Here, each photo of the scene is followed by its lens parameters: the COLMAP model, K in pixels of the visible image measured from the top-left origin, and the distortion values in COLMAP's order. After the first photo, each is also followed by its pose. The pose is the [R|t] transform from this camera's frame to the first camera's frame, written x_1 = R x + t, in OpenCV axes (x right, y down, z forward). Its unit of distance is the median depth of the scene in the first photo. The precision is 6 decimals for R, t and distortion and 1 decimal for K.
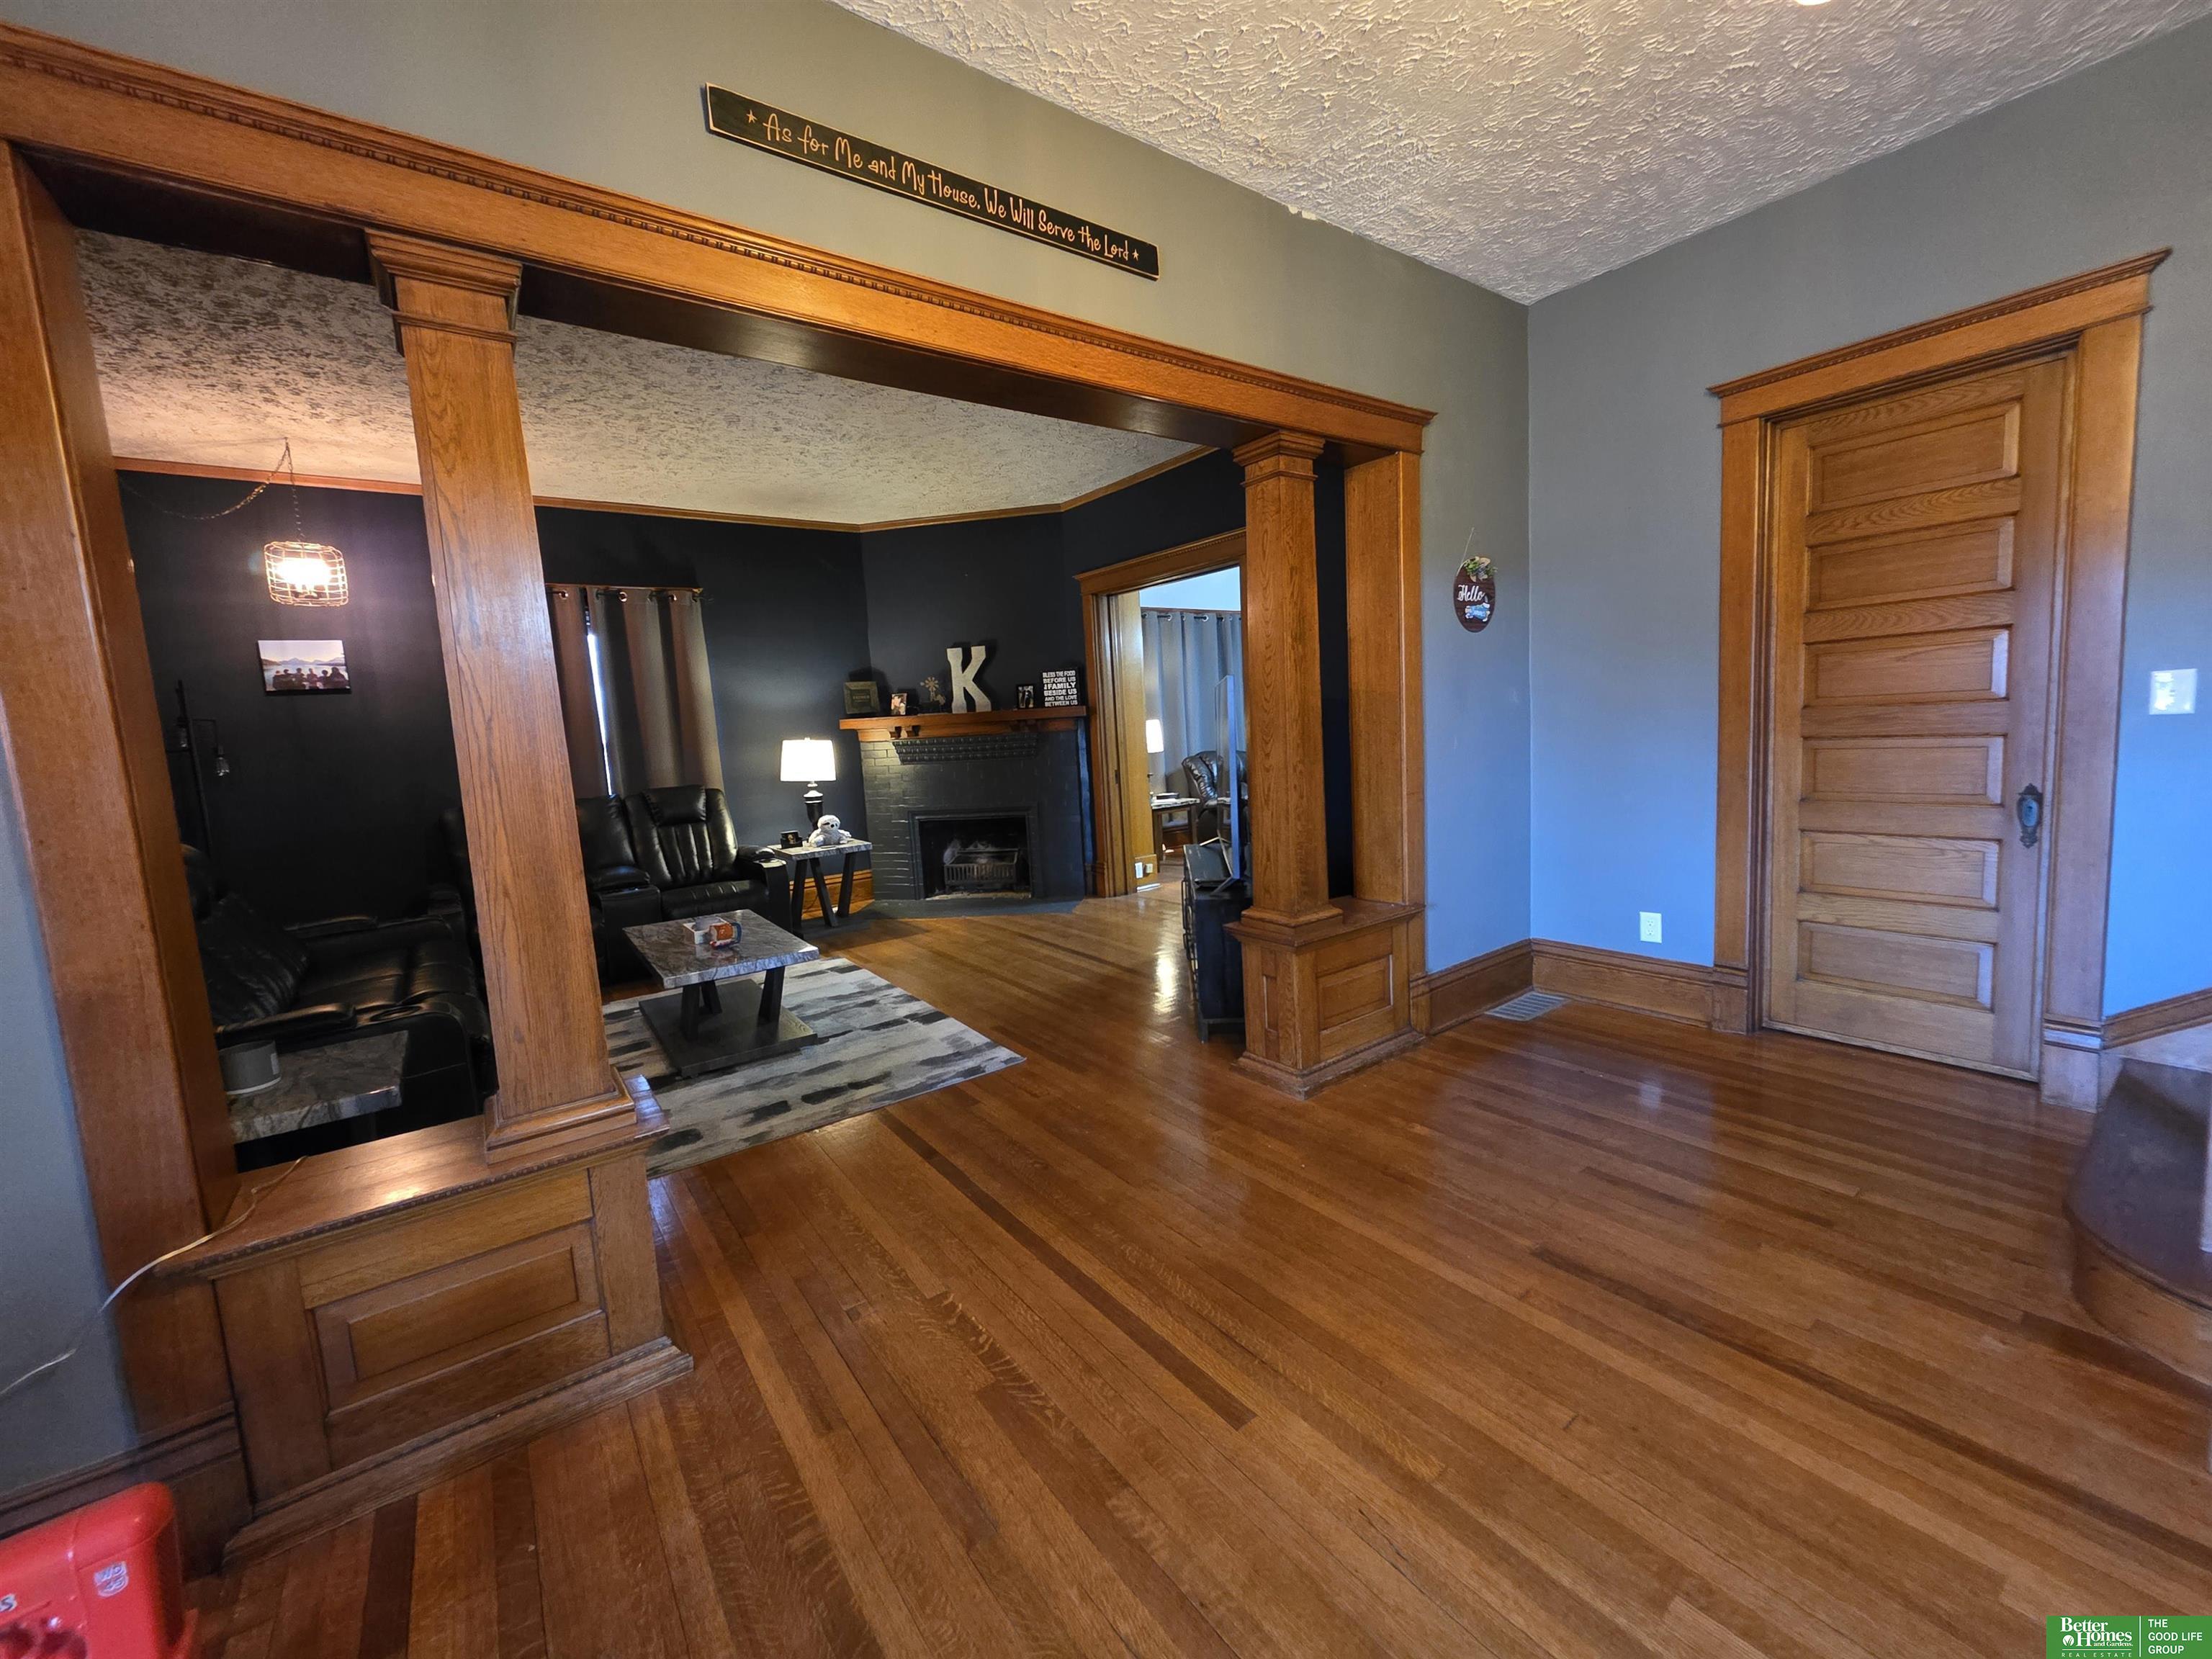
lens RADIAL K [[881.2, 0, 1112.6], [0, 881.2, 817.1], [0, 0, 1]] dist [0.005181, -0.000553]
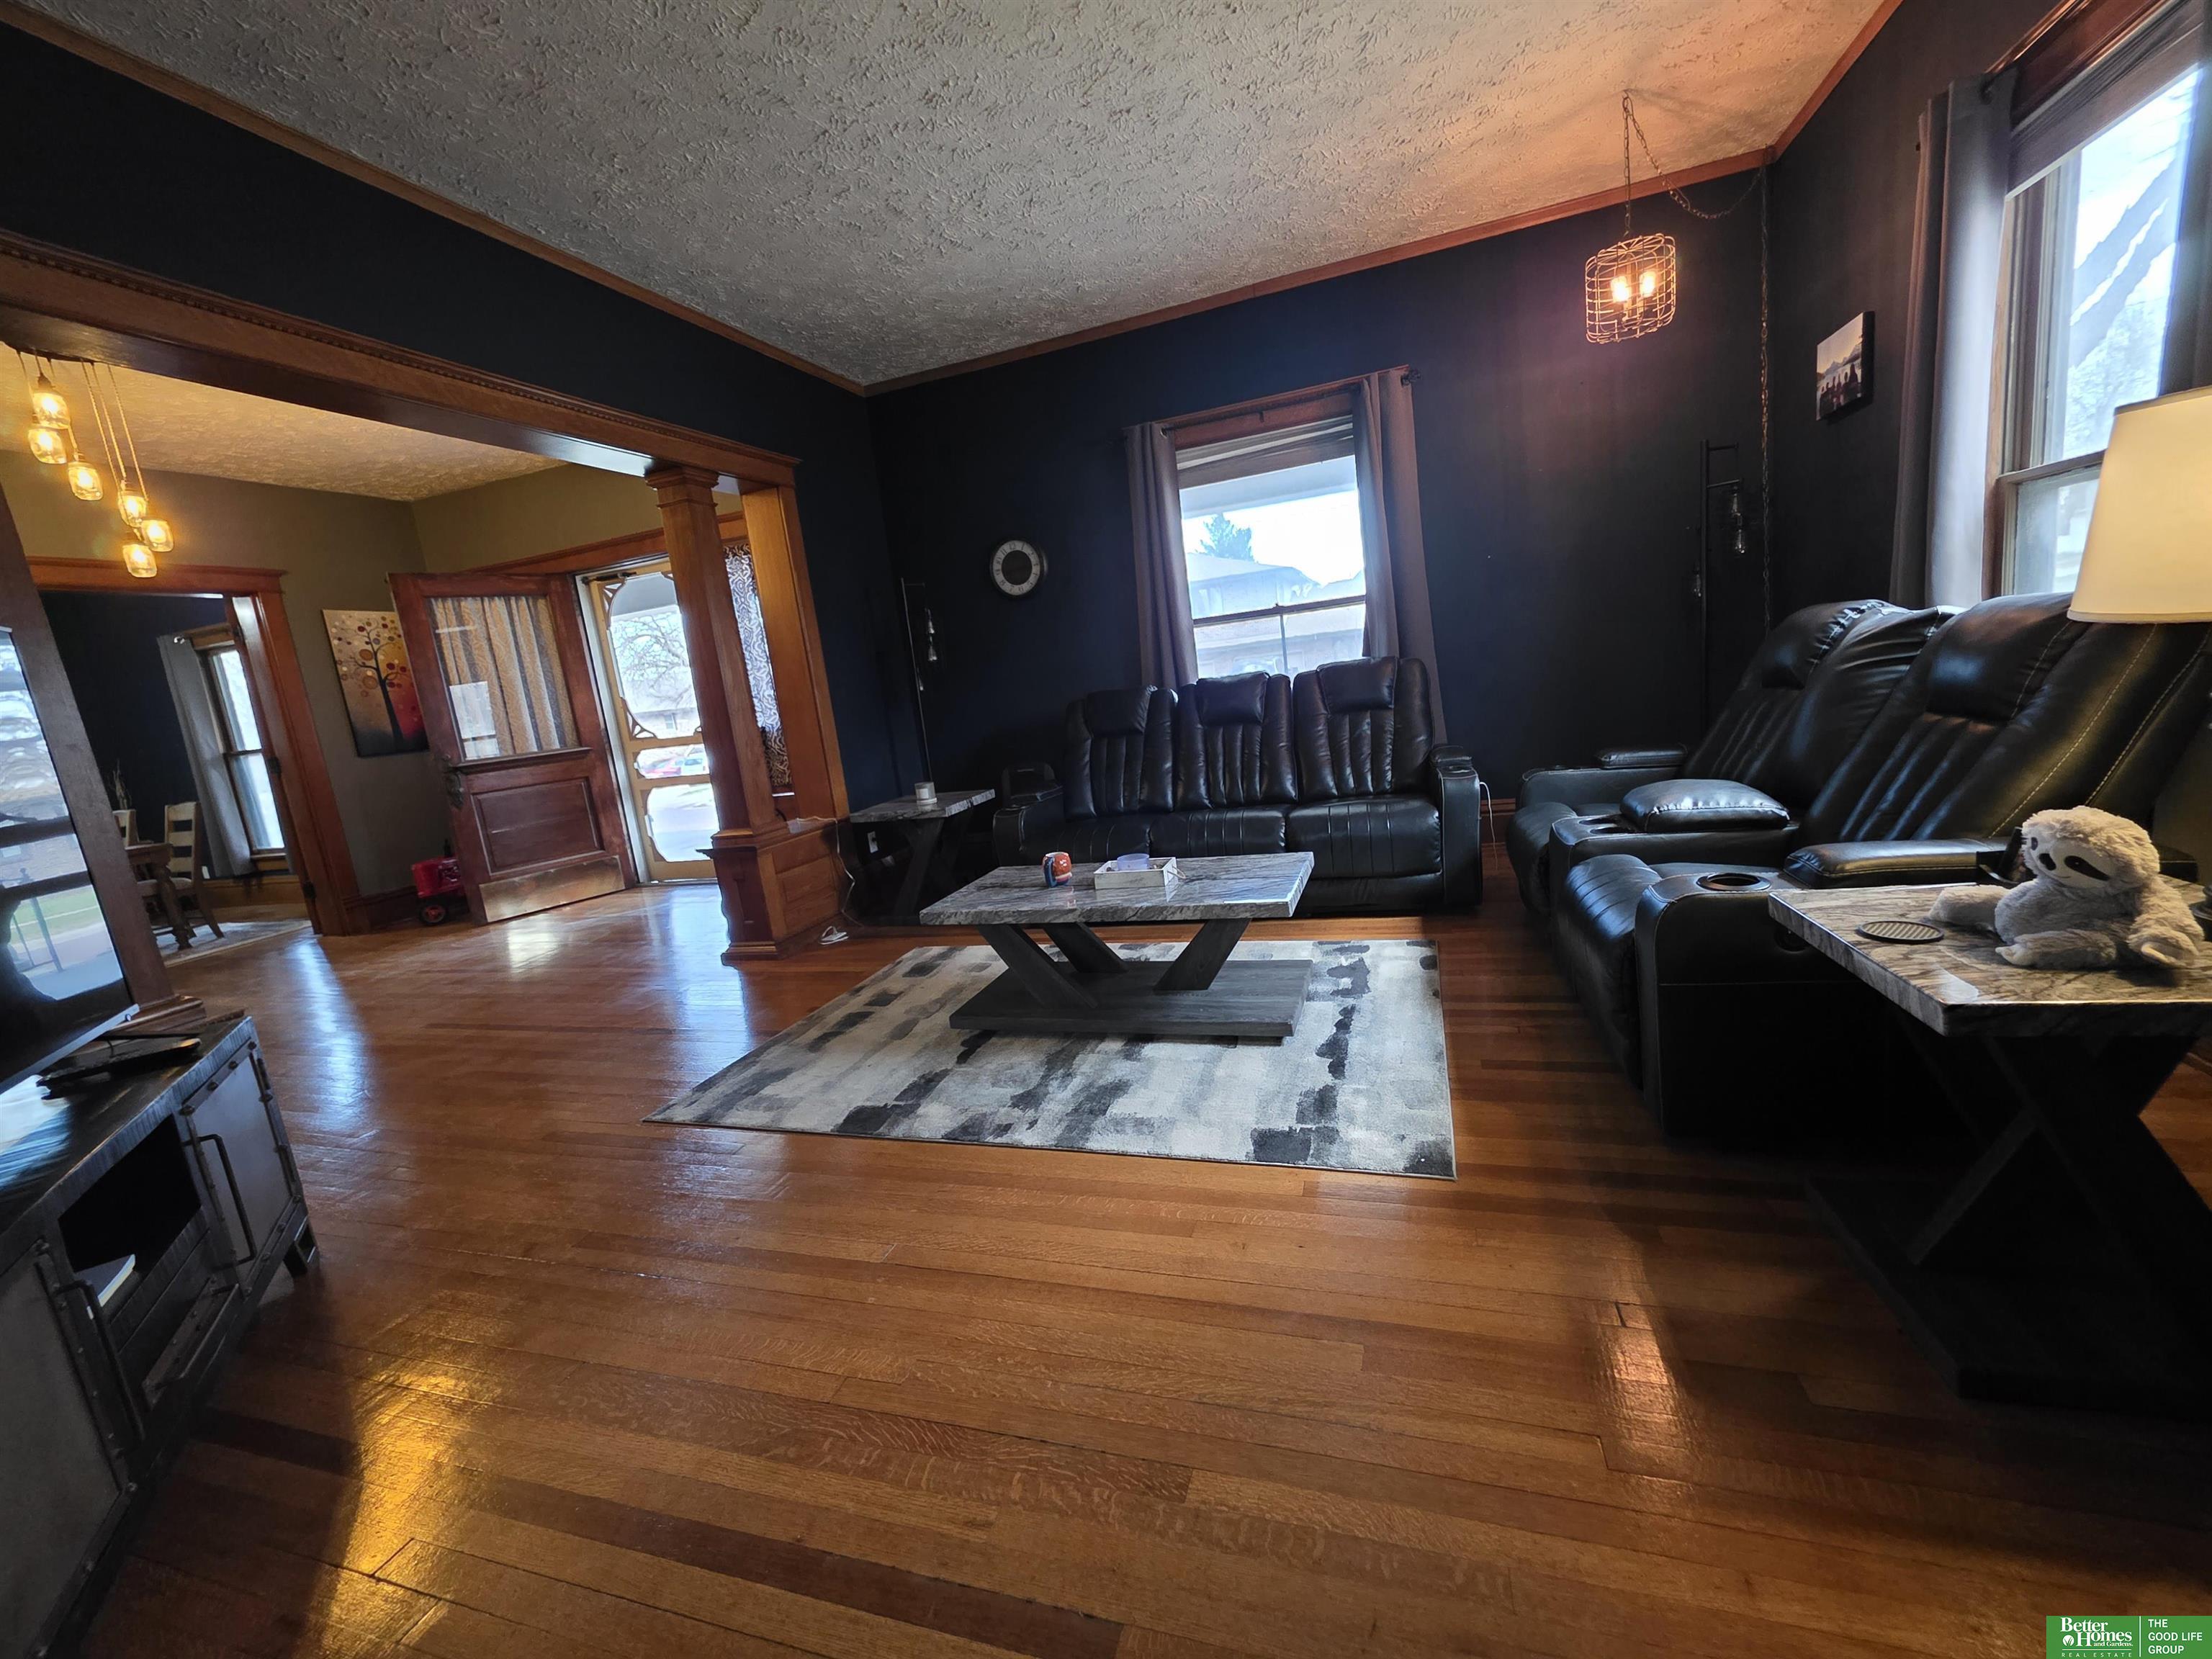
lens RADIAL K [[881.2, 0, 1112.6], [0, 881.2, 817.1], [0, 0, 1]] dist [0.005181, -0.000553]
pose [[-0.800366, 0.244097, -0.547568, -0.058779], [0.101161, 0.955249, 0.277968, -0.106422], [0.590915, 0.167084, -0.789242, 1.435686]]
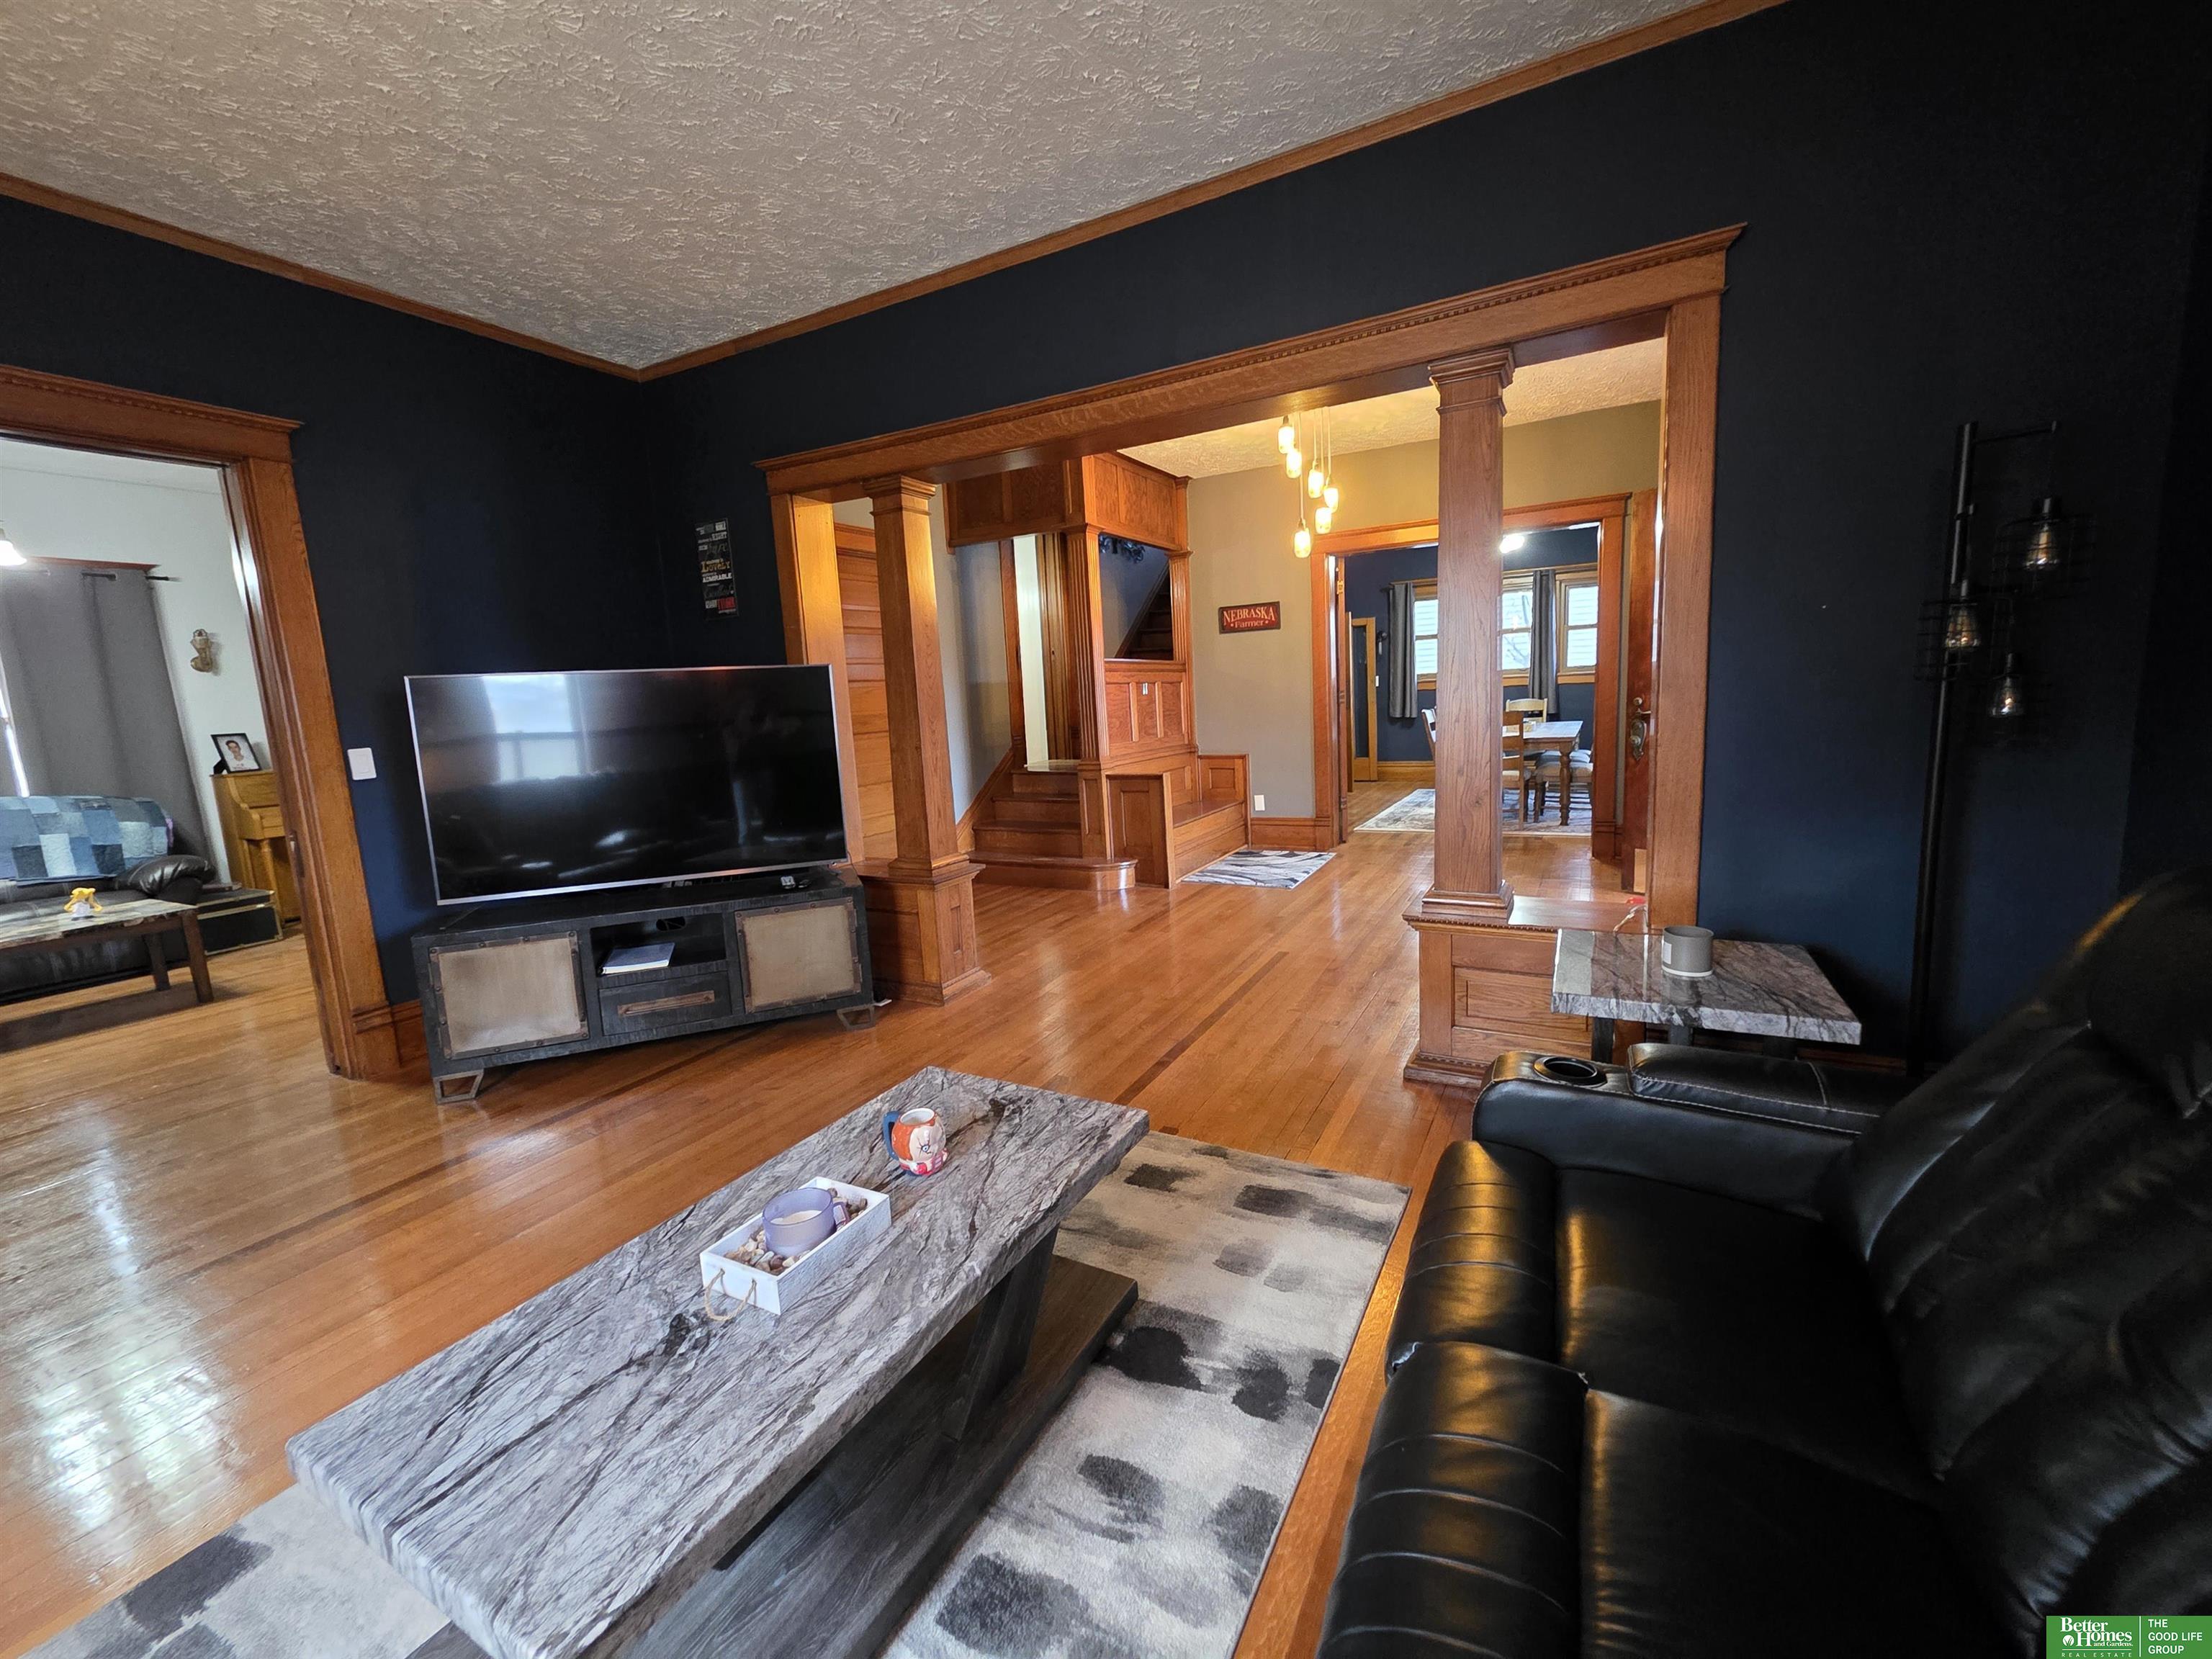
lens RADIAL K [[881.2, 0, 1112.6], [0, 881.2, 817.1], [0, 0, 1]] dist [0.005181, -0.000553]
pose [[-0.417720, -0.051673, 0.907105, -0.758130], [0.172265, 0.975768, 0.134913, -0.053953], [-0.892096, 0.212618, -0.398697, 0.924123]]
